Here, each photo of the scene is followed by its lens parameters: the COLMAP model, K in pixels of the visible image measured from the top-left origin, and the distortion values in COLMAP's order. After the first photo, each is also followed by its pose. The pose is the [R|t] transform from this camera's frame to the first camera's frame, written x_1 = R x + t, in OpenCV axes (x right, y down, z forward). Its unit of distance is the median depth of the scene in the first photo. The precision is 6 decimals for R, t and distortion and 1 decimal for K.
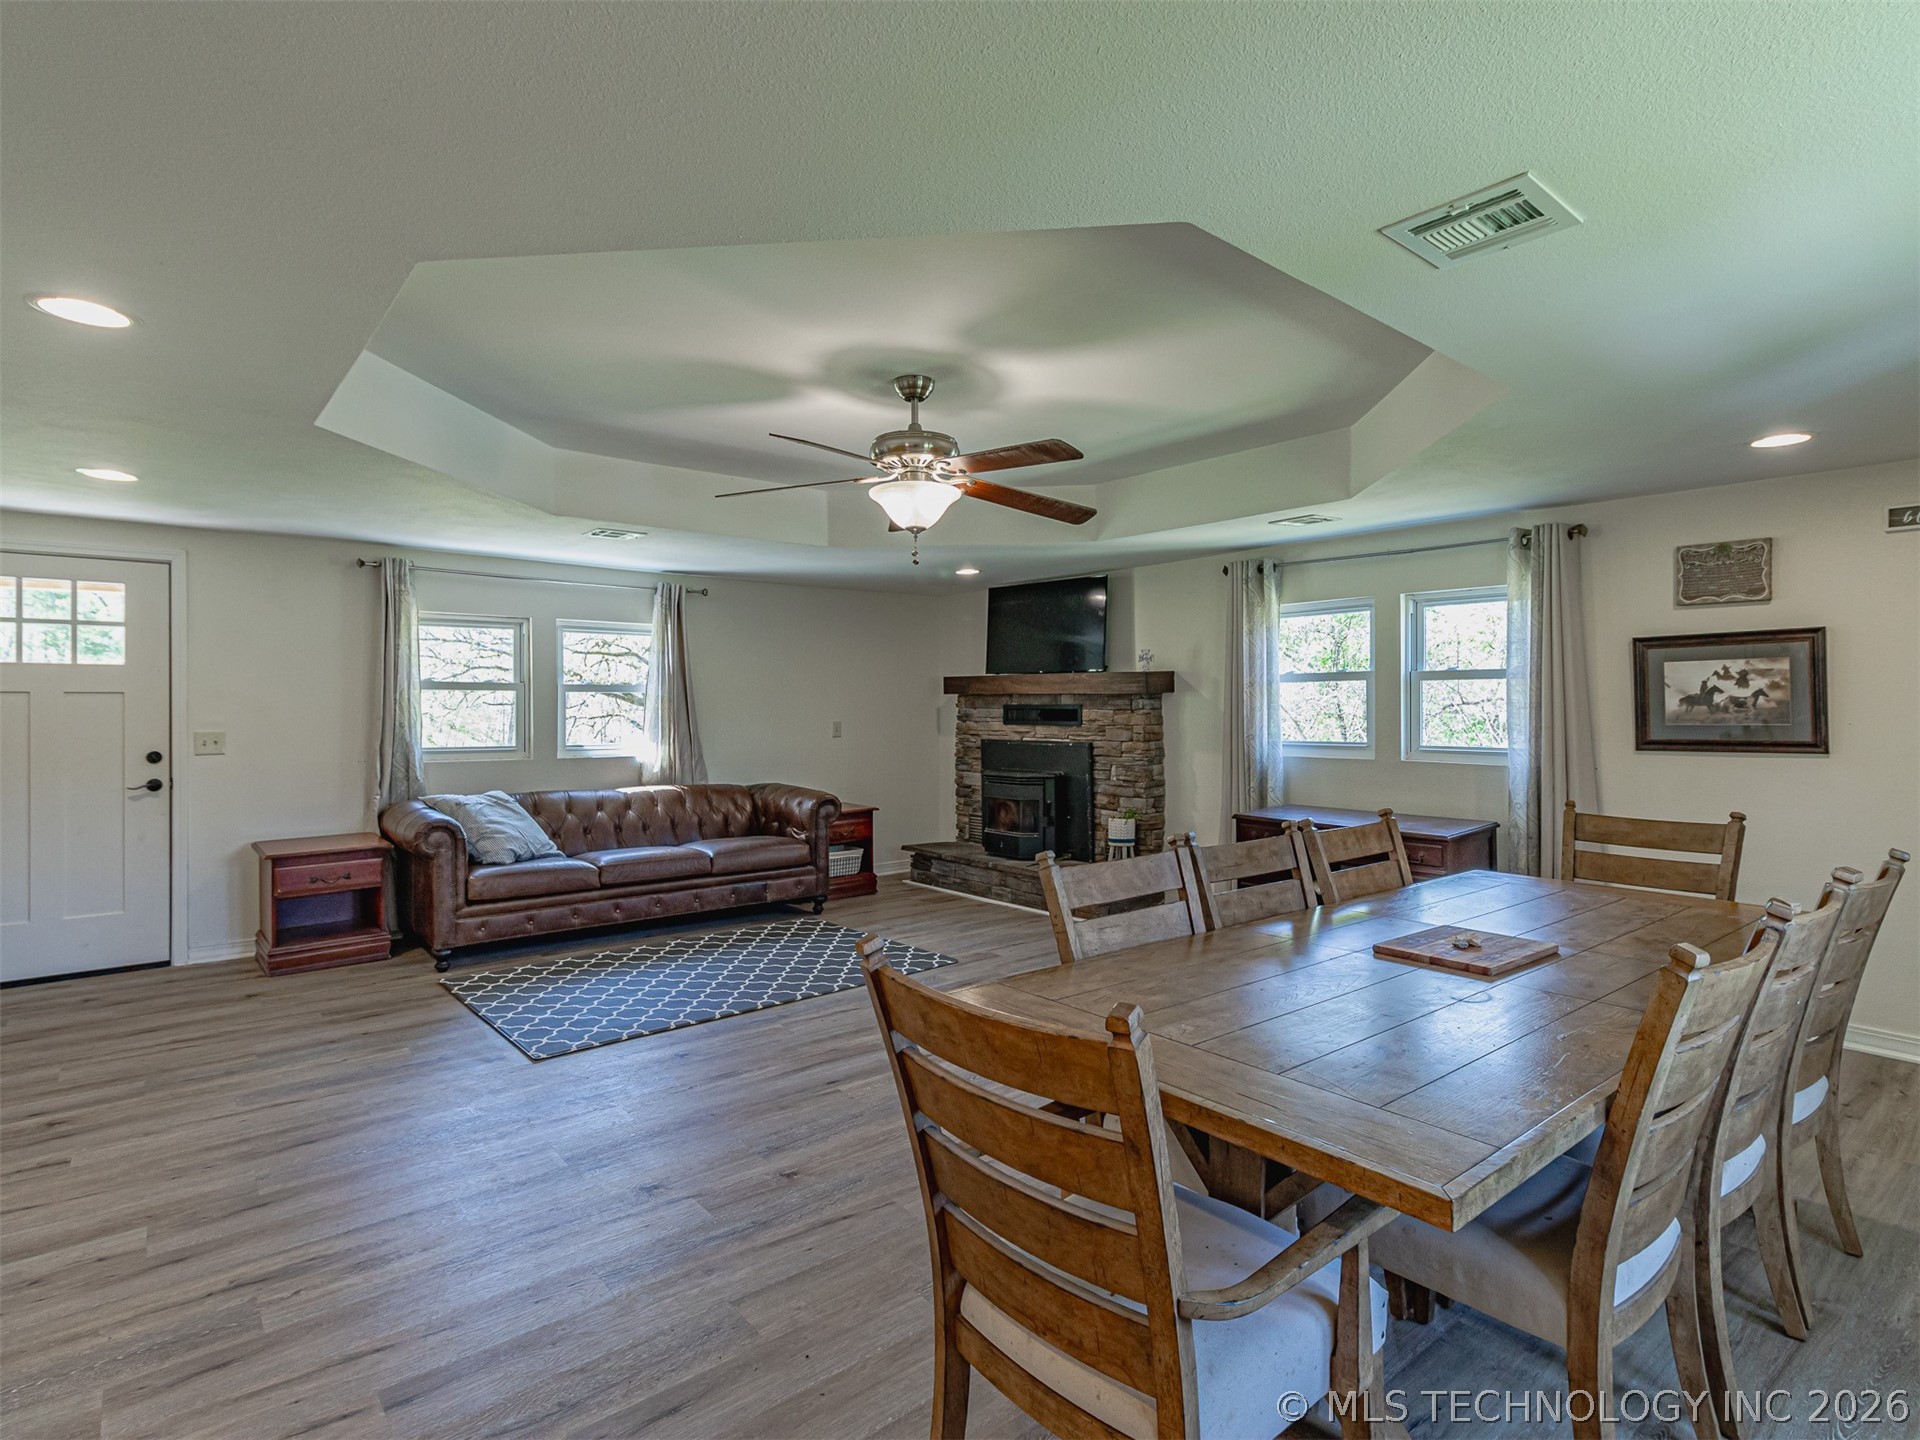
lens RADIAL K [[992.2, 0, 974.7], [0, 992.2, 706.6], [0, 0, 1]] dist [0.006495, 0.000161]
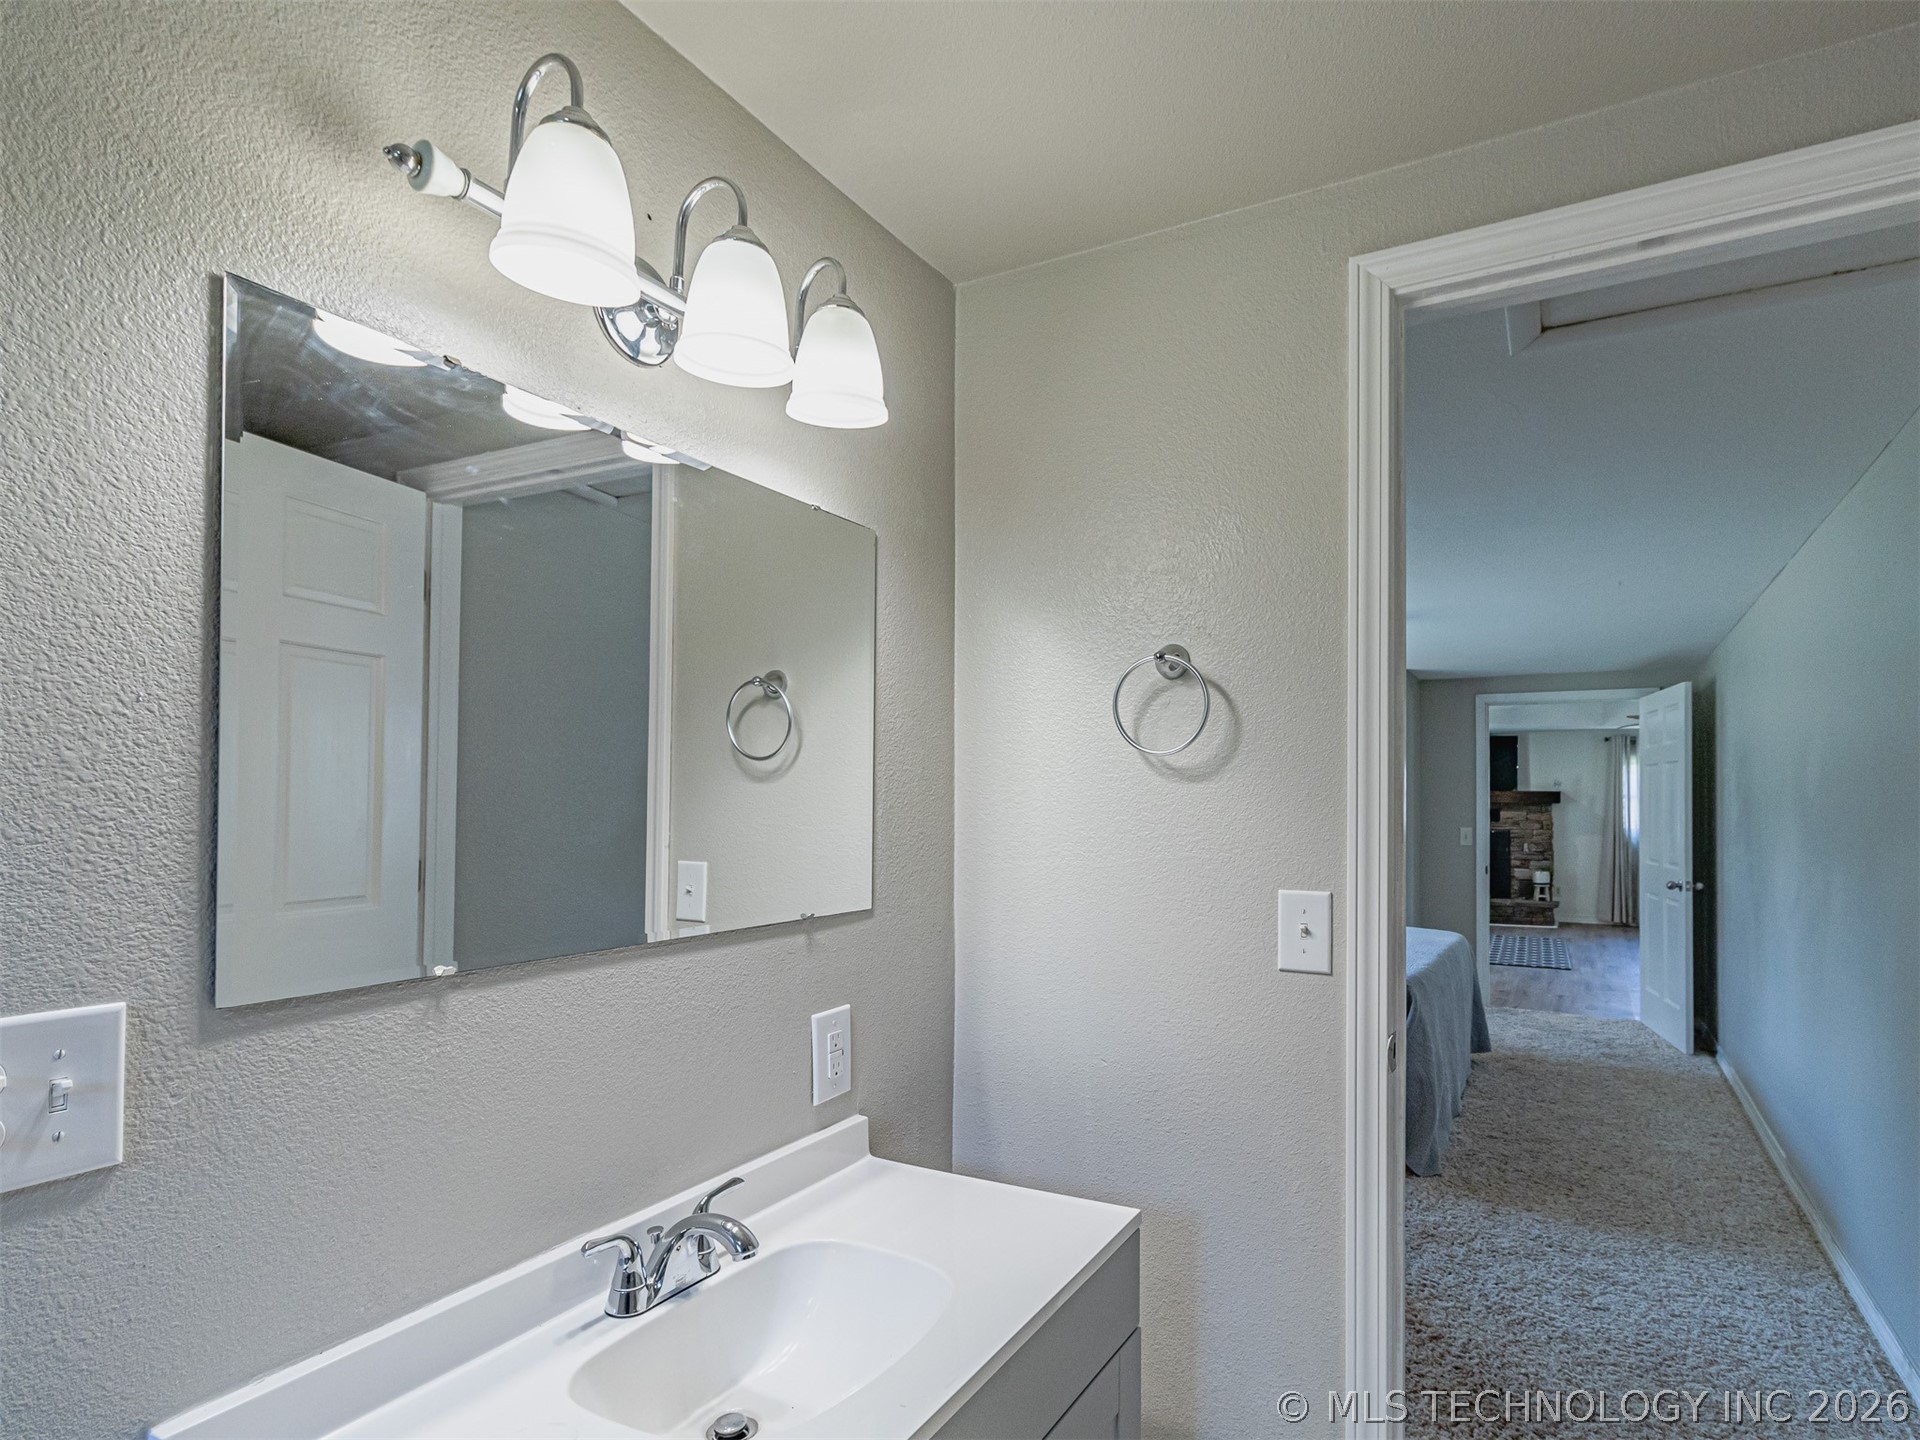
lens RADIAL K [[992.2, 0, 1015.9], [0, 992.2, 798.3], [0, 0, 1]] dist [0.006495, 0.000161]
pose [[0.933829, 0.011899, 0.357521, -1.586510], [-0.007117, 0.999867, -0.014688, 0.013021], [-0.357649, 0.011171, 0.933789, -0.406864]]
